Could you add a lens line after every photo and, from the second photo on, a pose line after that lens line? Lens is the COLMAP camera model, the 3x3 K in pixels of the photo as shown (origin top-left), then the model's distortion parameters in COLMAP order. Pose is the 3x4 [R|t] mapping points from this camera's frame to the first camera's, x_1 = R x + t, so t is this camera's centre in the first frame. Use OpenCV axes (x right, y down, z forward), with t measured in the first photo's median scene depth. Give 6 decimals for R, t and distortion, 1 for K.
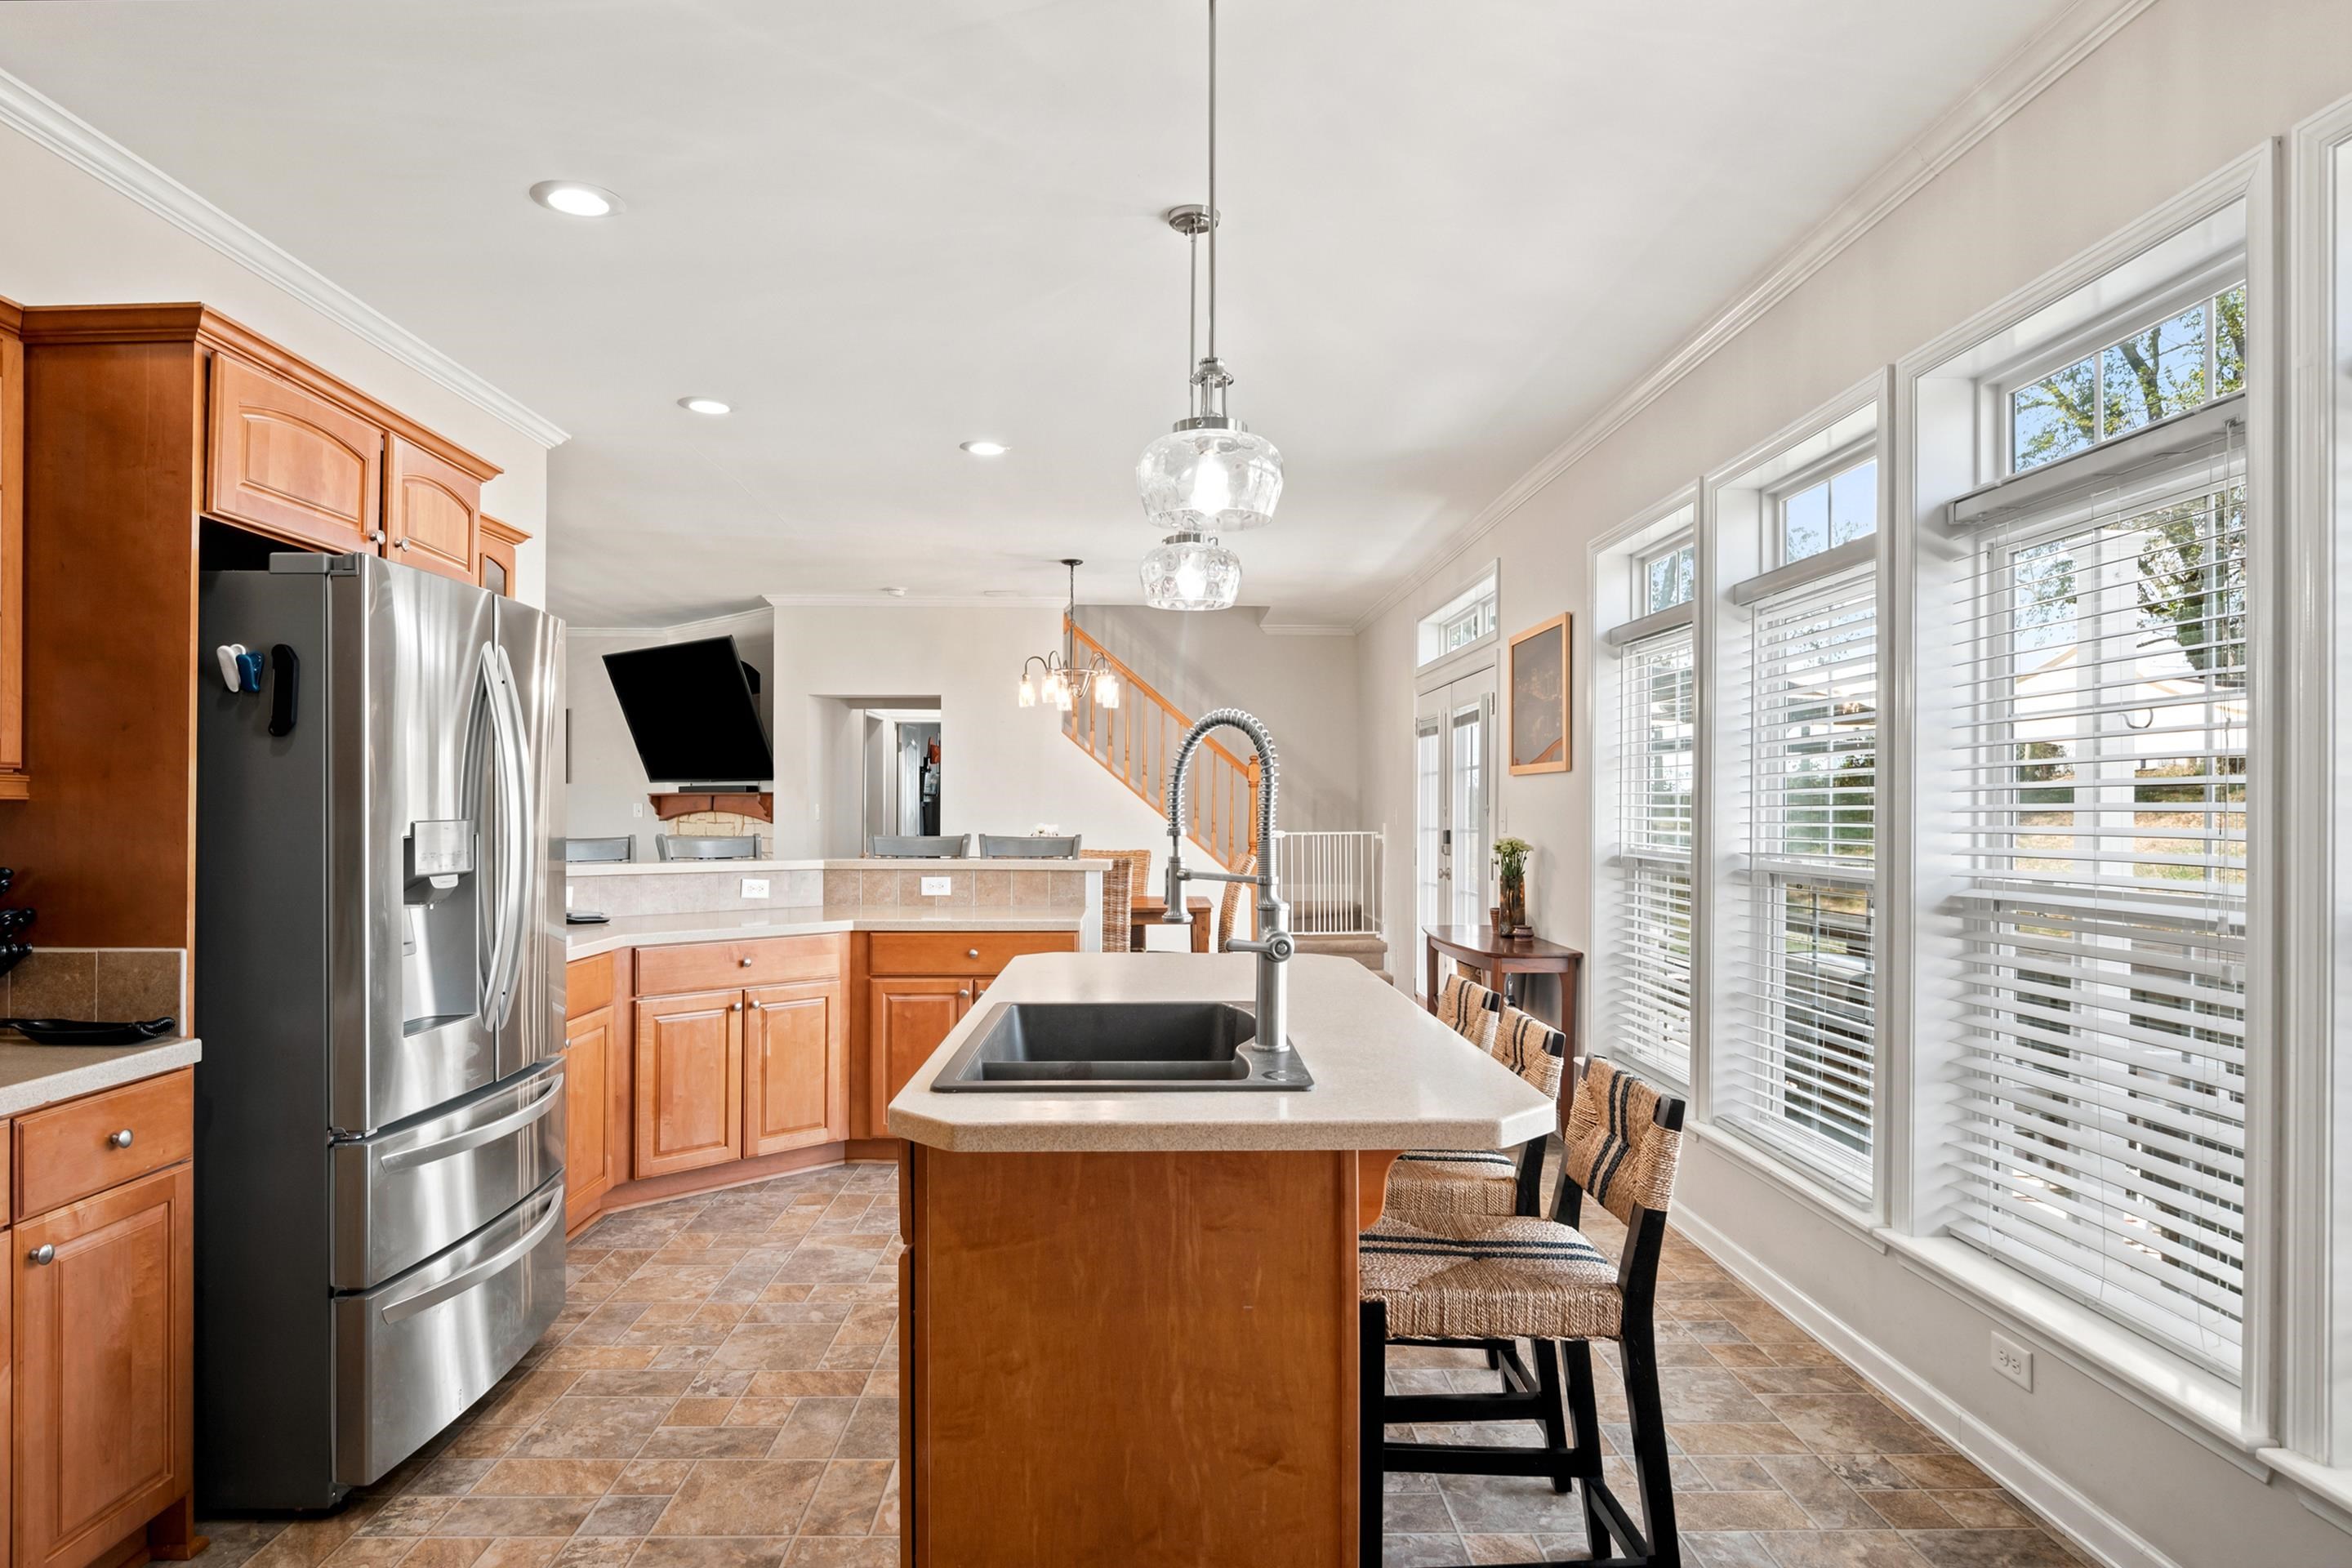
lens RADIAL K [[1344.6, 0, 1139.9], [0, 1344.6, 811.5], [0, 0, 1]] dist [-0.004385, -0.006514]
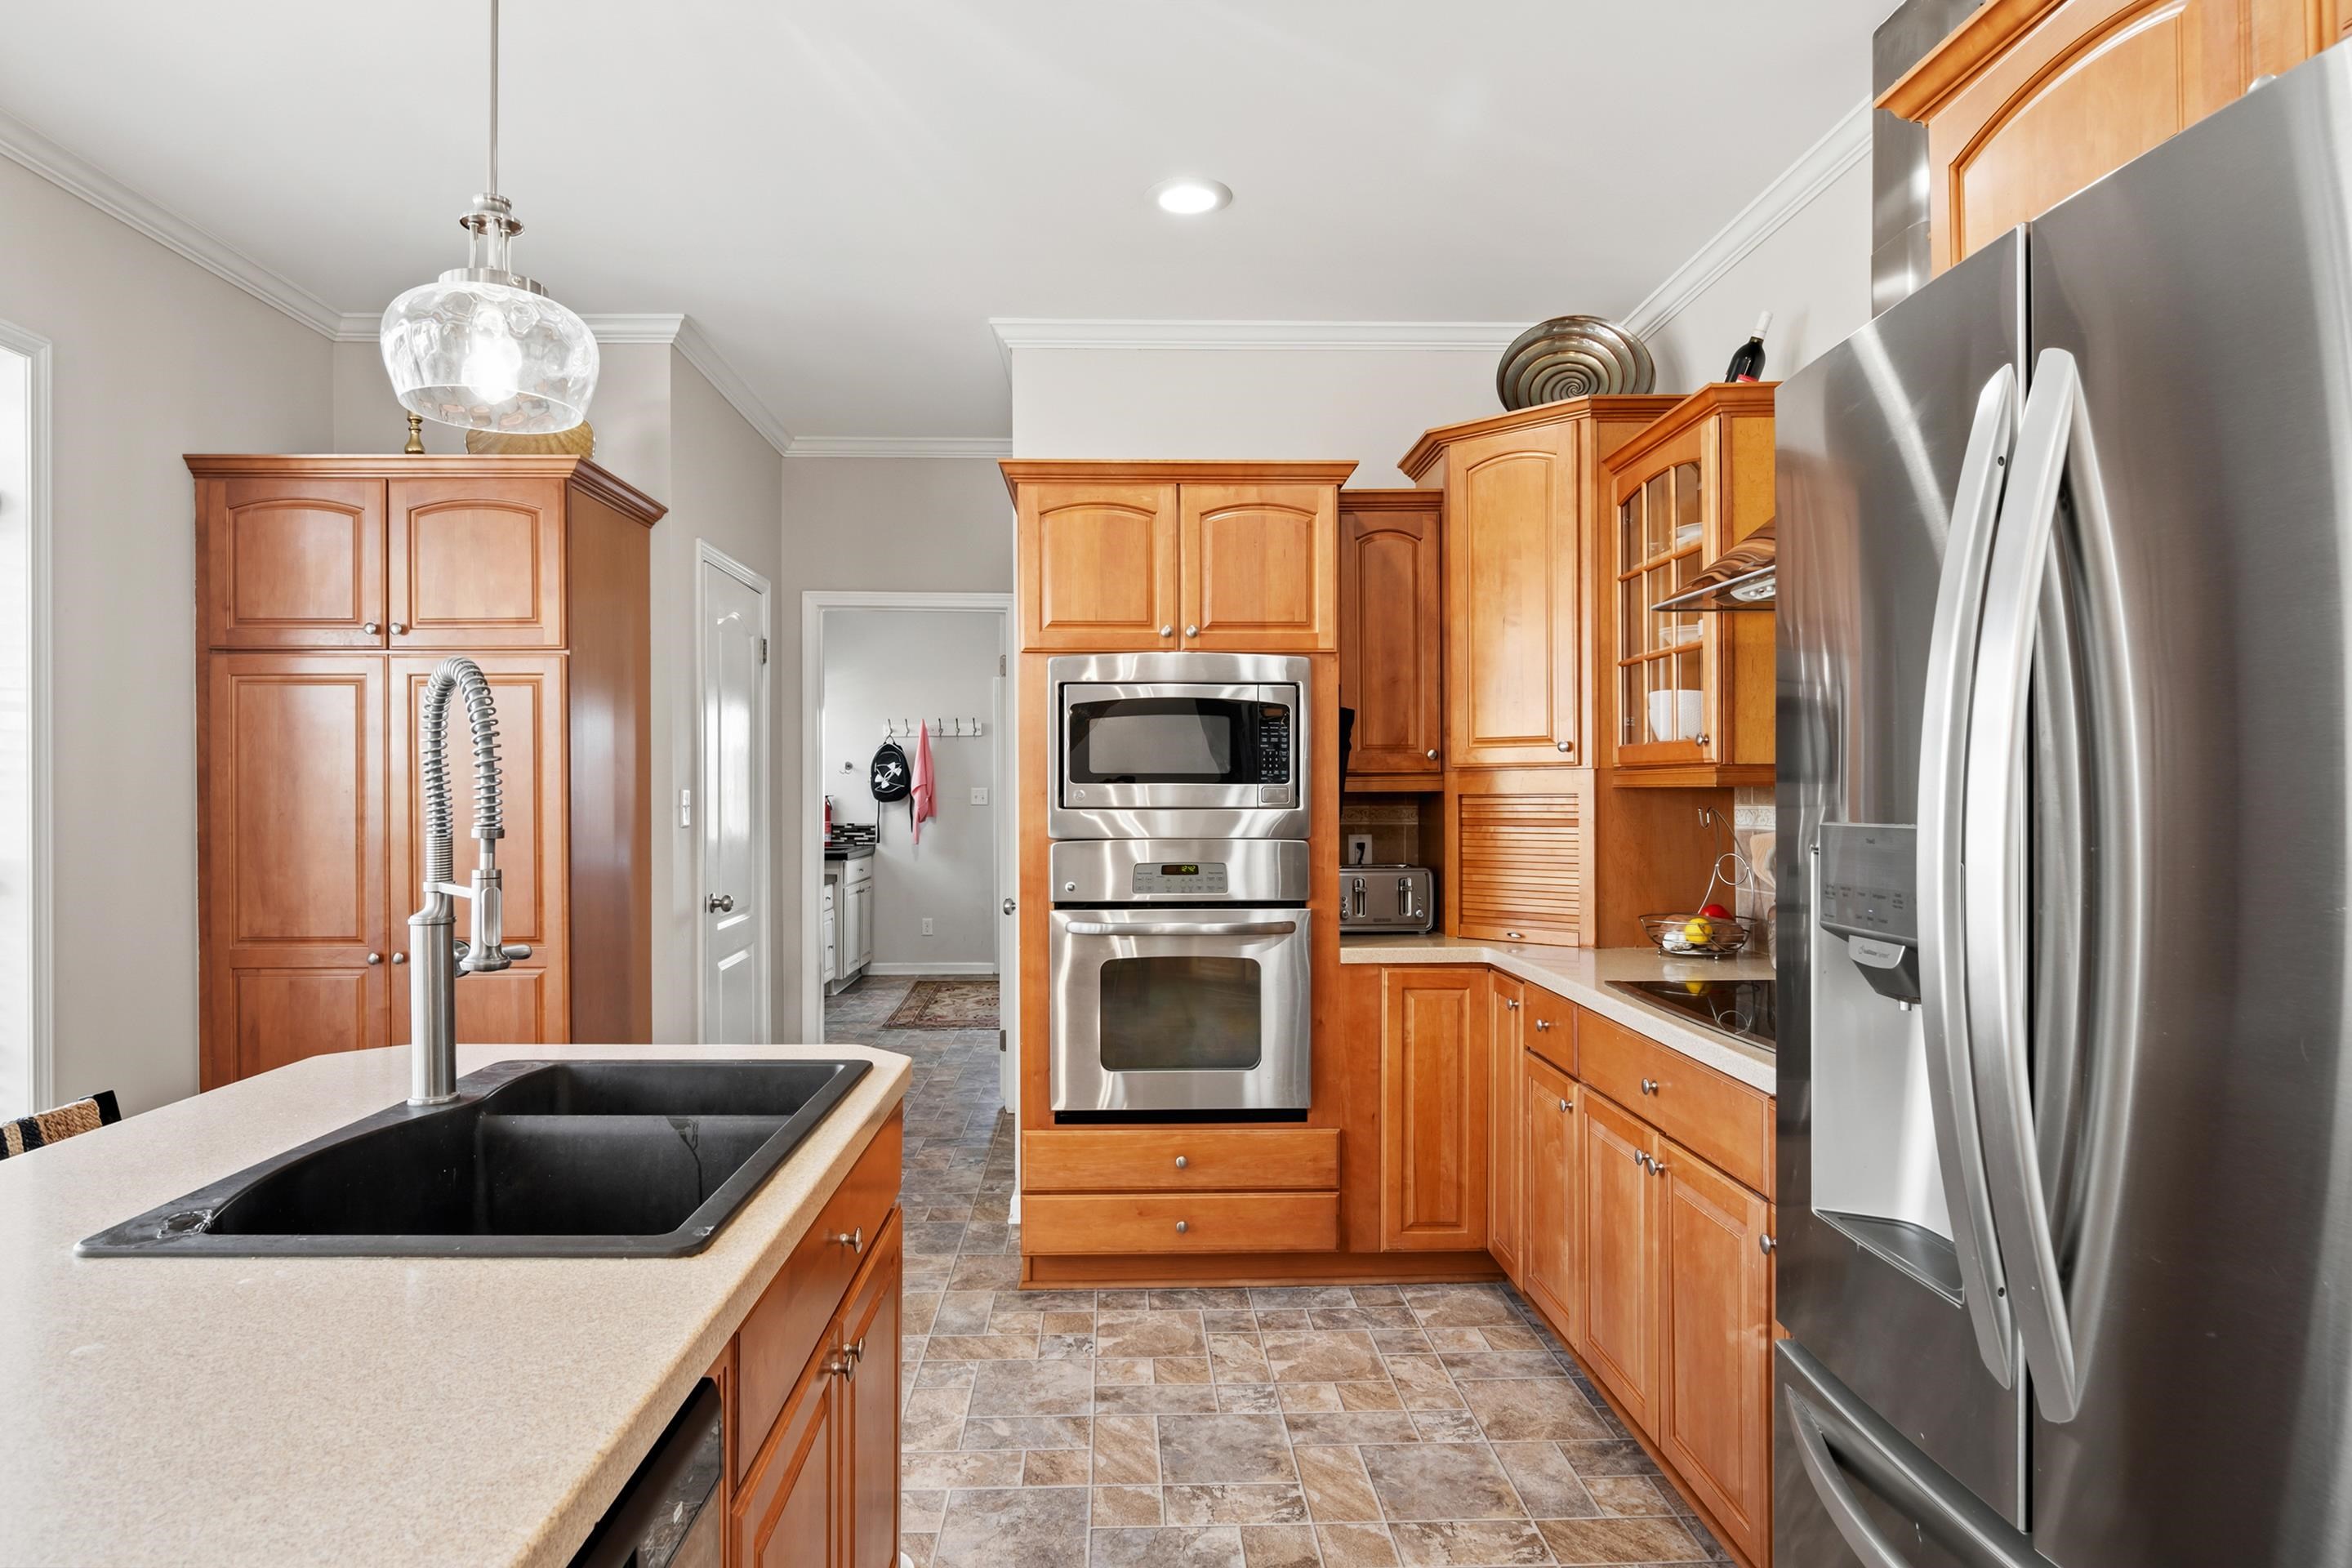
lens RADIAL K [[1344.6, 0, 1154.5], [0, 1344.6, 790.6], [0, 0, 1]] dist [-0.004385, -0.006514]
pose [[-0.999430, -0.001289, -0.033732, -0.262723], [-0.001408, 0.999993, 0.003507, -0.007094], [0.033727, 0.003552, -0.999425, 1.557570]]
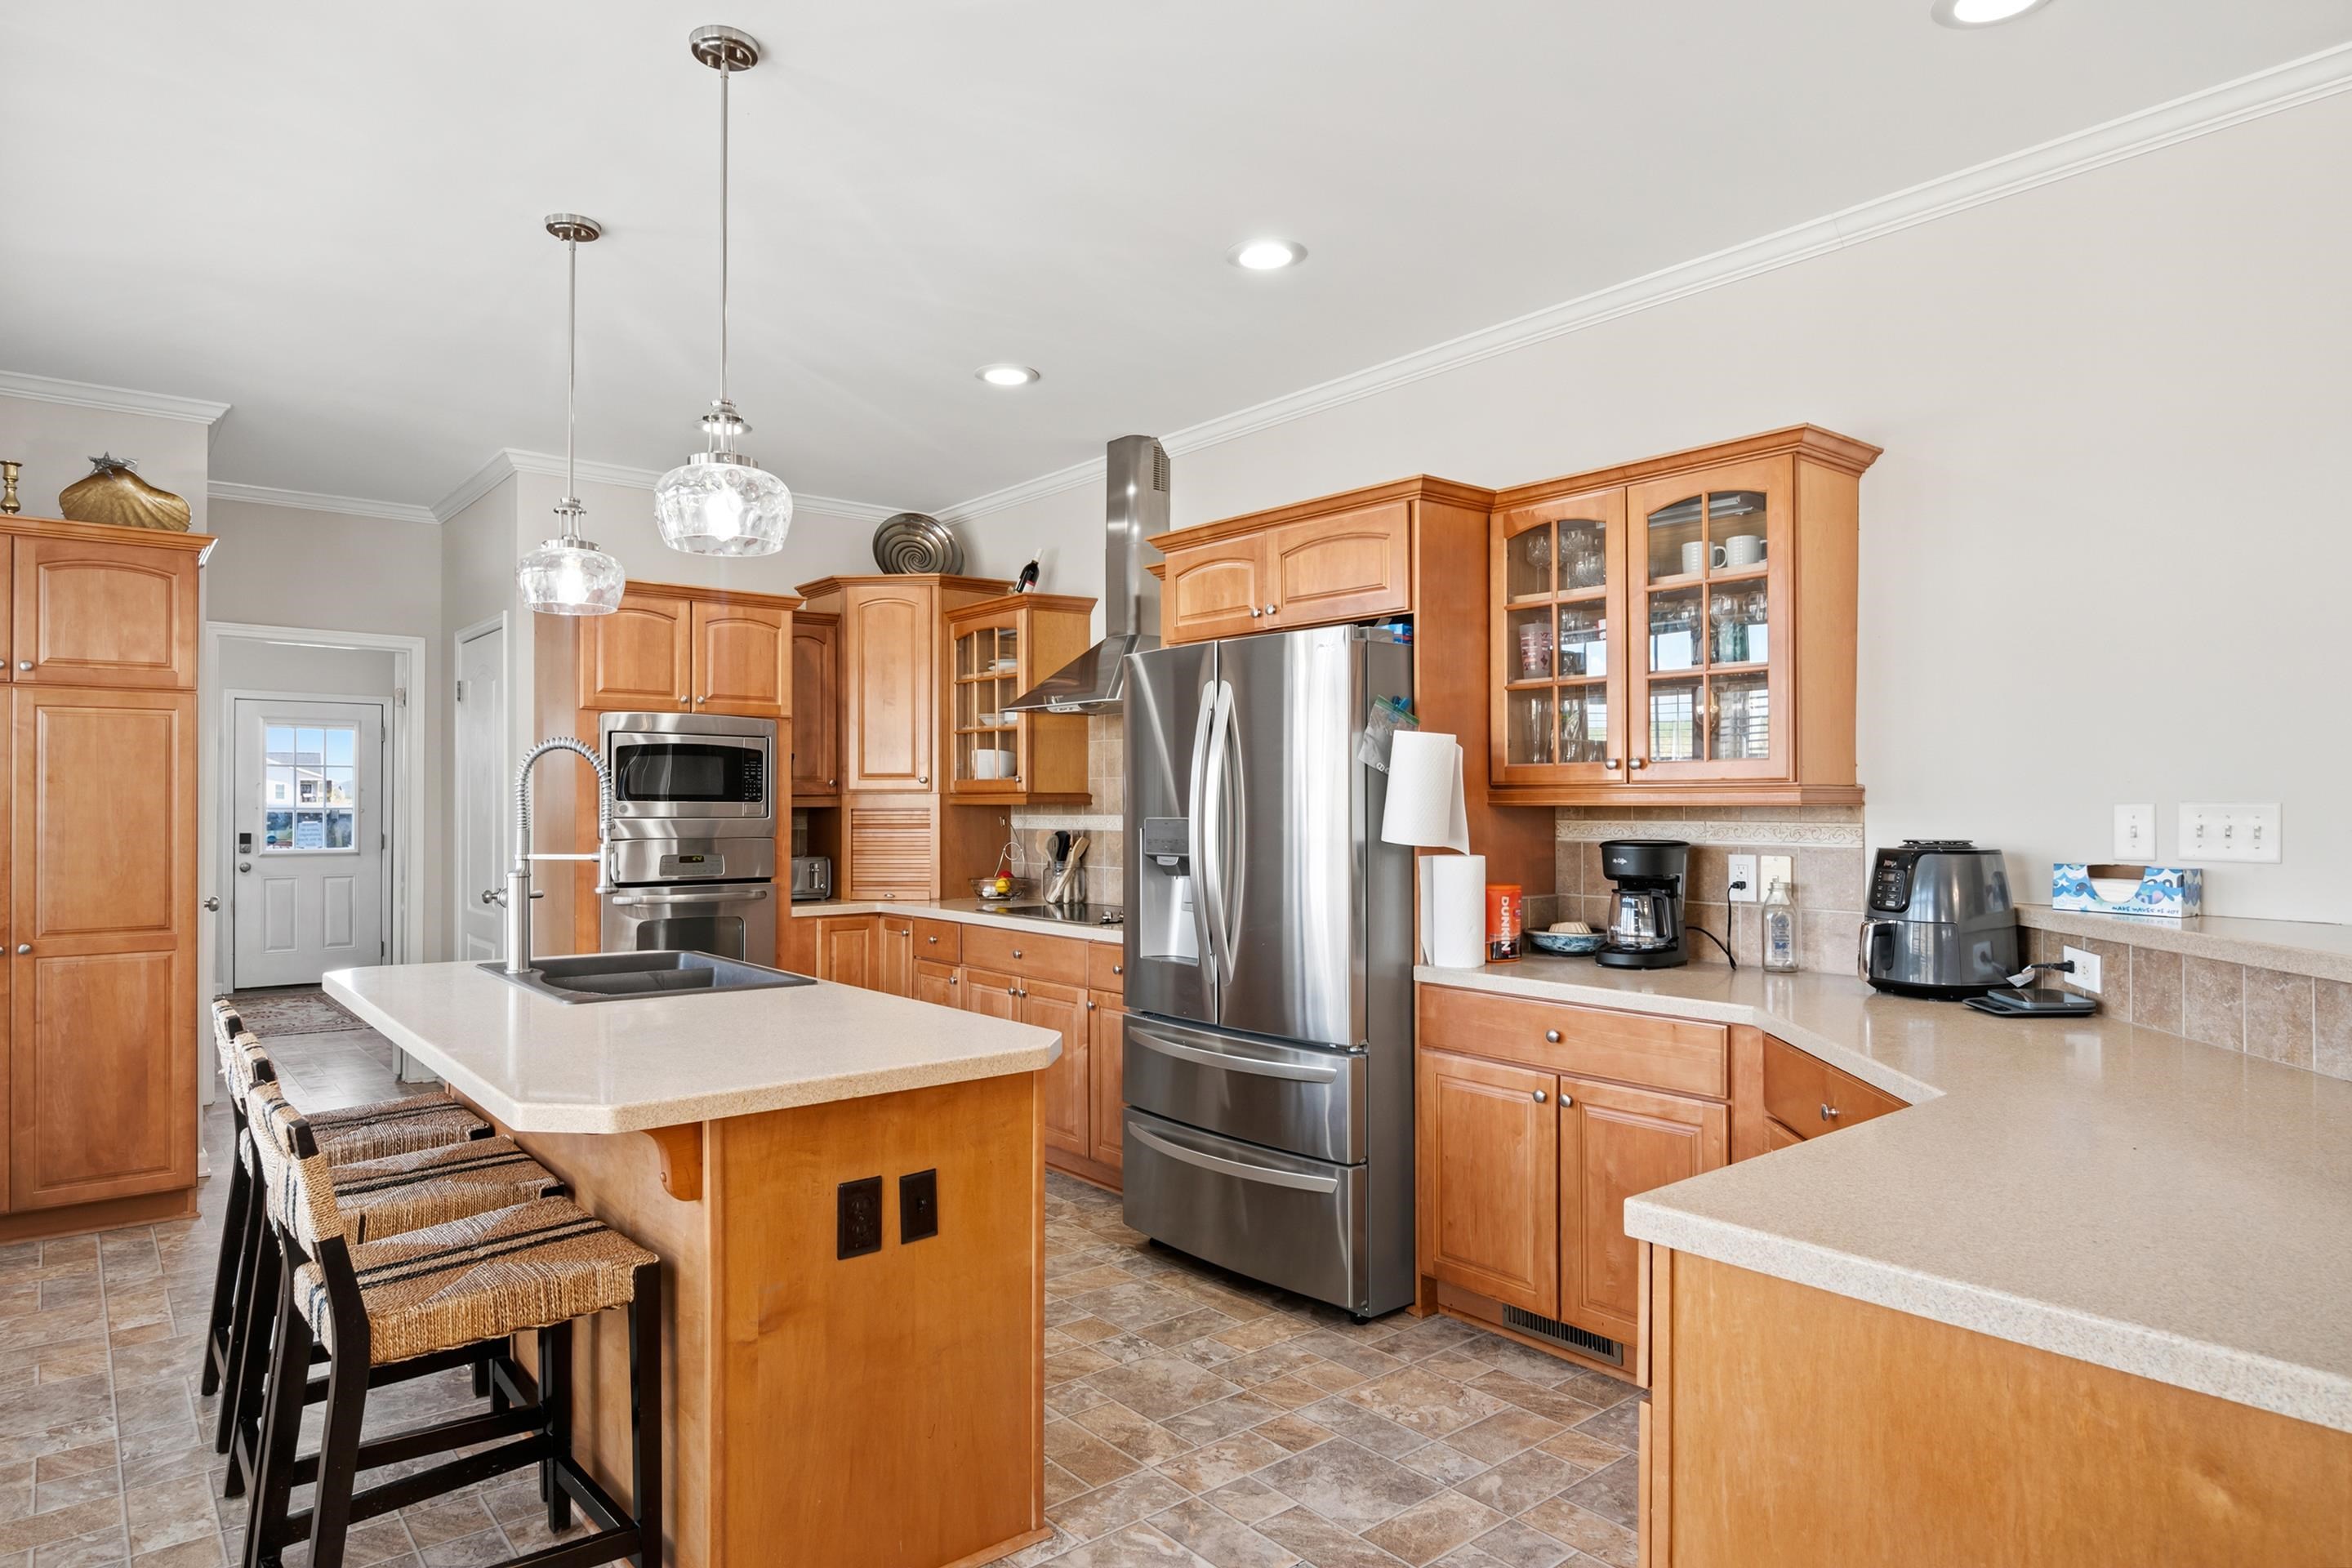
lens RADIAL K [[1344.6, 0, 1160.7], [0, 1344.6, 791.1], [0, 0, 1]] dist [-0.004385, -0.006514]
pose [[-0.771606, -0.010247, -0.636019, 0.425473], [-0.004726, 0.999935, -0.010376, -0.007358], [0.636084, -0.005000, -0.771604, 2.234119]]
